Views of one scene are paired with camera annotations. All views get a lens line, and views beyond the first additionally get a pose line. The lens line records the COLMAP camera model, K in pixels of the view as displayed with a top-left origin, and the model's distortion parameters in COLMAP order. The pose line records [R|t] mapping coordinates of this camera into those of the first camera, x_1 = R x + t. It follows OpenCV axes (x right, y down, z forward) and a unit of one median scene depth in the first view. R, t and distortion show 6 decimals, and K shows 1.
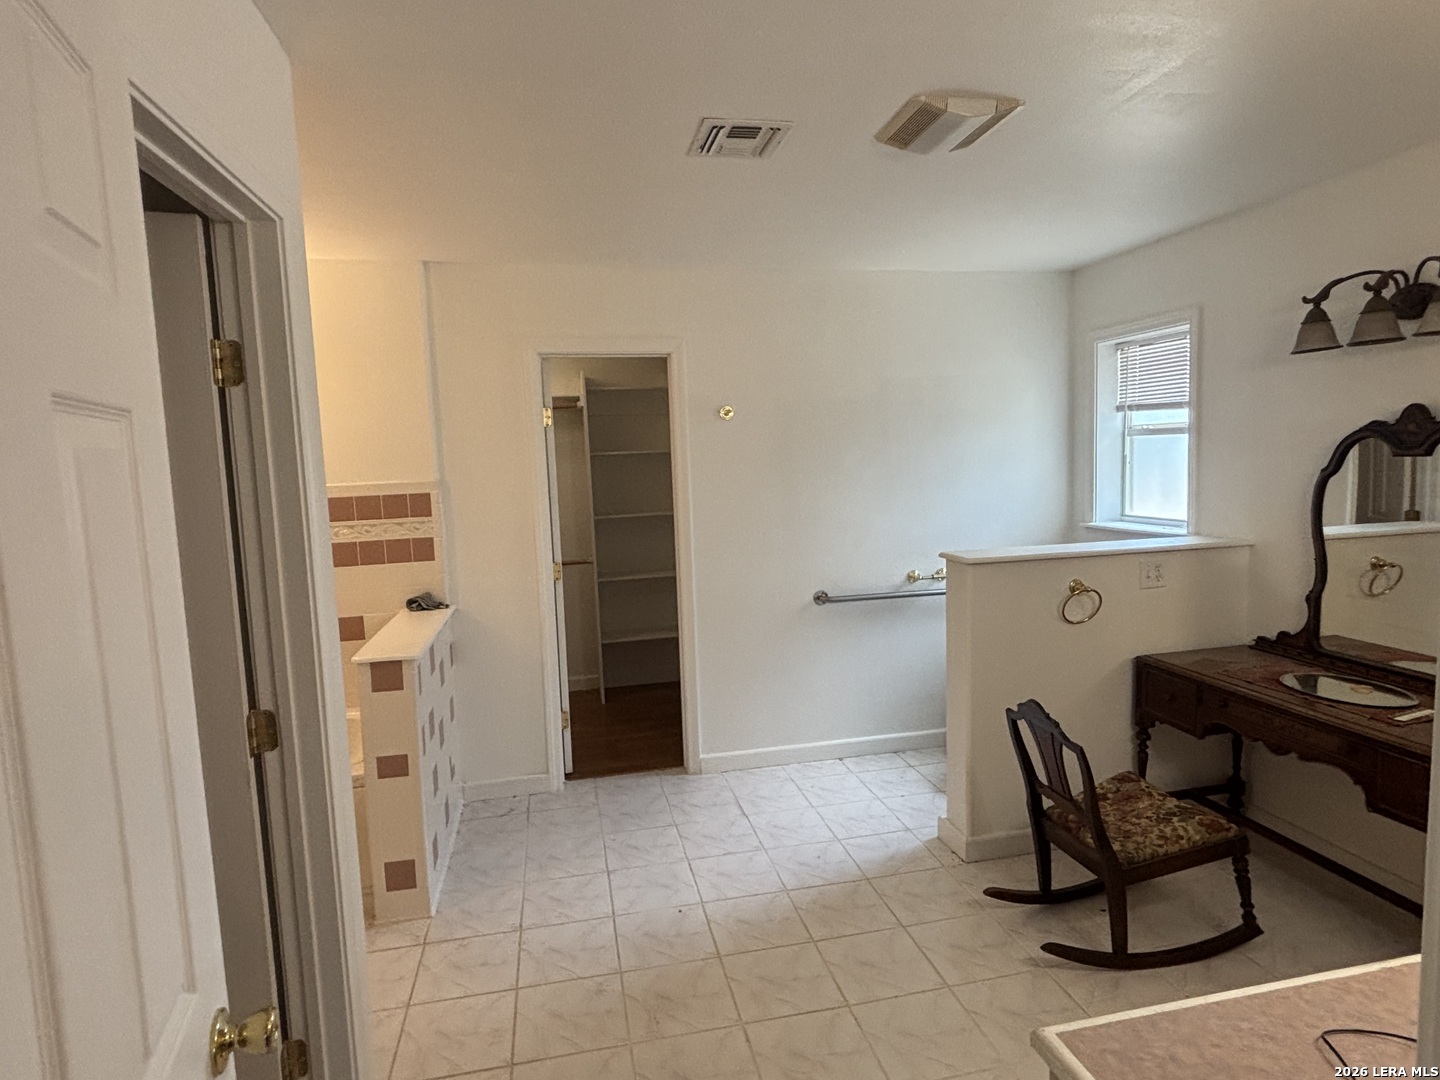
lens RADIAL K [[791.5, 0, 708.6], [0, 791.5, 537.4], [0, 0, 1]] dist [-0.000188, -0.000259]
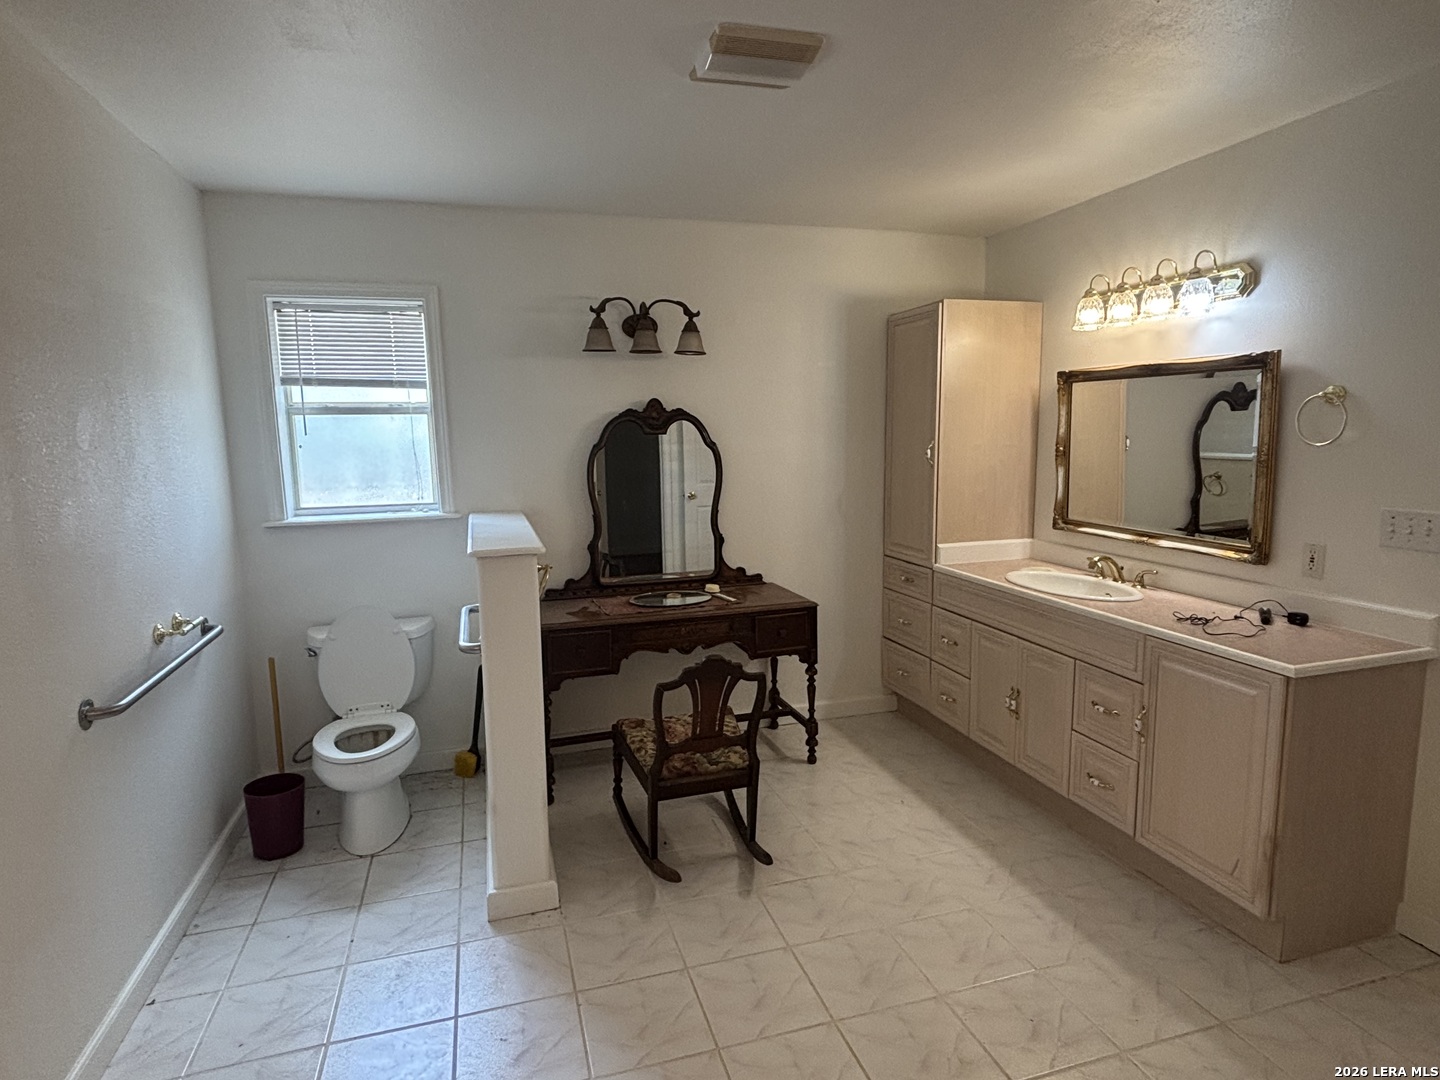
lens RADIAL K [[791.5, 0, 717.0], [0, 791.5, 542.1], [0, 0, 1]] dist [-0.000188, -0.000259]
pose [[-0.103885, -0.099992, 0.989550, -0.504877], [0.119916, 0.986416, 0.112264, -0.048026], [-0.987334, 0.130325, -0.090483, 0.892497]]
